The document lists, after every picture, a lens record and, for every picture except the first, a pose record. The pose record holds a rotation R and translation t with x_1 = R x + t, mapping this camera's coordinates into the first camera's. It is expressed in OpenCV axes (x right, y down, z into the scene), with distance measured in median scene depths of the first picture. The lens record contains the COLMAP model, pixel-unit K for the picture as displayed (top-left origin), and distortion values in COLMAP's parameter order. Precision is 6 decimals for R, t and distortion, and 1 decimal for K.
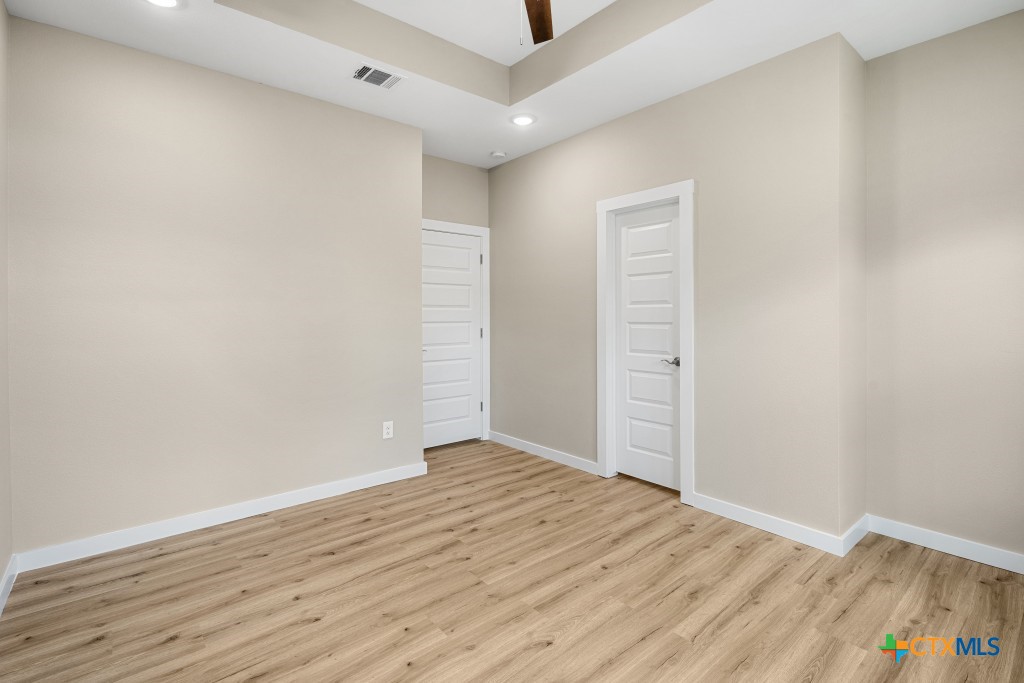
lens RADIAL K [[473.1, 0, 517.4], [0, 473.1, 315.9], [0, 0, 1]] dist [0.000001, -0.000934]
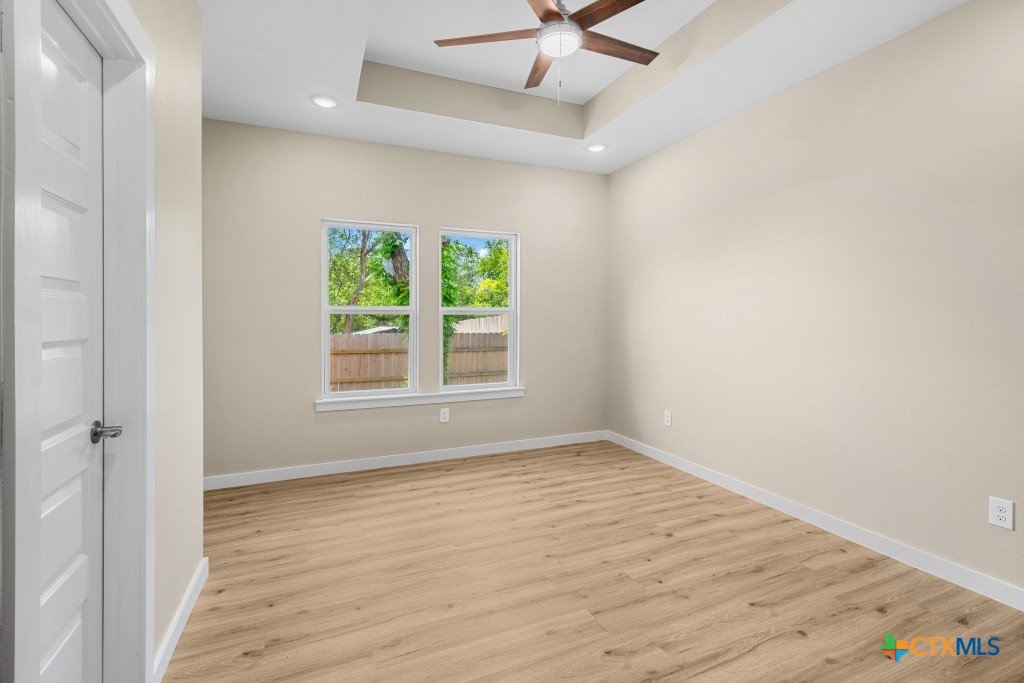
lens RADIAL K [[473.1, 0, 517.4], [0, 473.1, 315.9], [0, 0, 1]] dist [0.000001, -0.000934]
pose [[-0.958413, 0.007187, 0.285296, -0.199601], [0.007111, 0.999974, -0.001302, -0.003912], [-0.285298, 0.000781, -0.958439, 1.905951]]
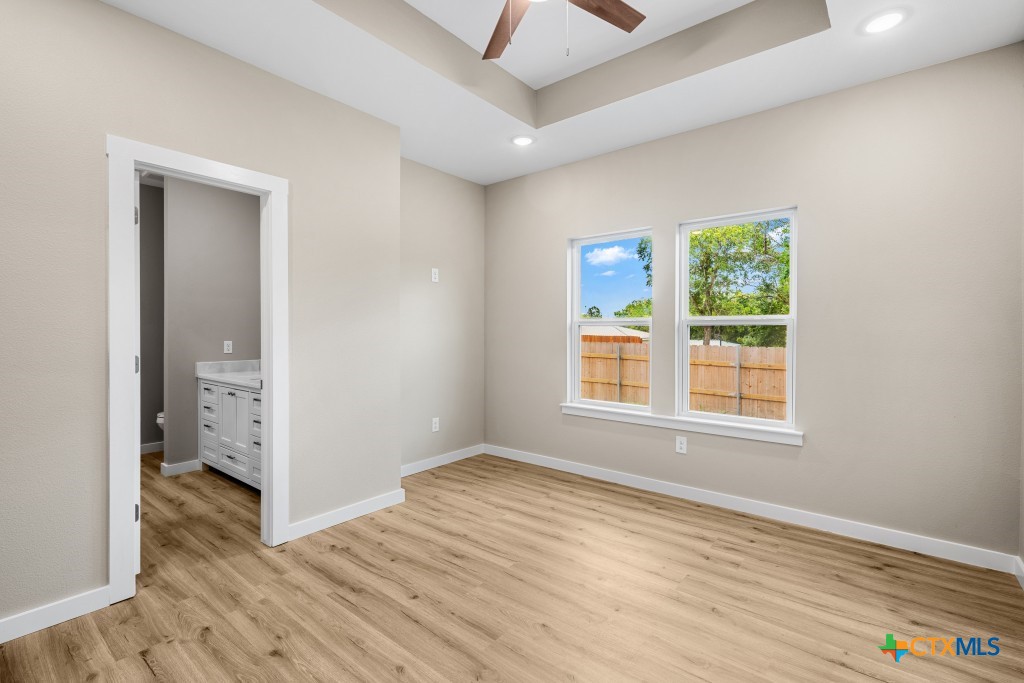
lens RADIAL K [[459.8, 0, 507.7], [0, 459.8, 330.3], [0, 0, 1]] dist [0.003900, -0.000172]
pose [[-0.178643, 0.004023, 0.983906, -0.796296], [0.003725, 0.999987, -0.003413, 0.004852], [-0.983907, 0.003056, -0.178656, 1.035752]]
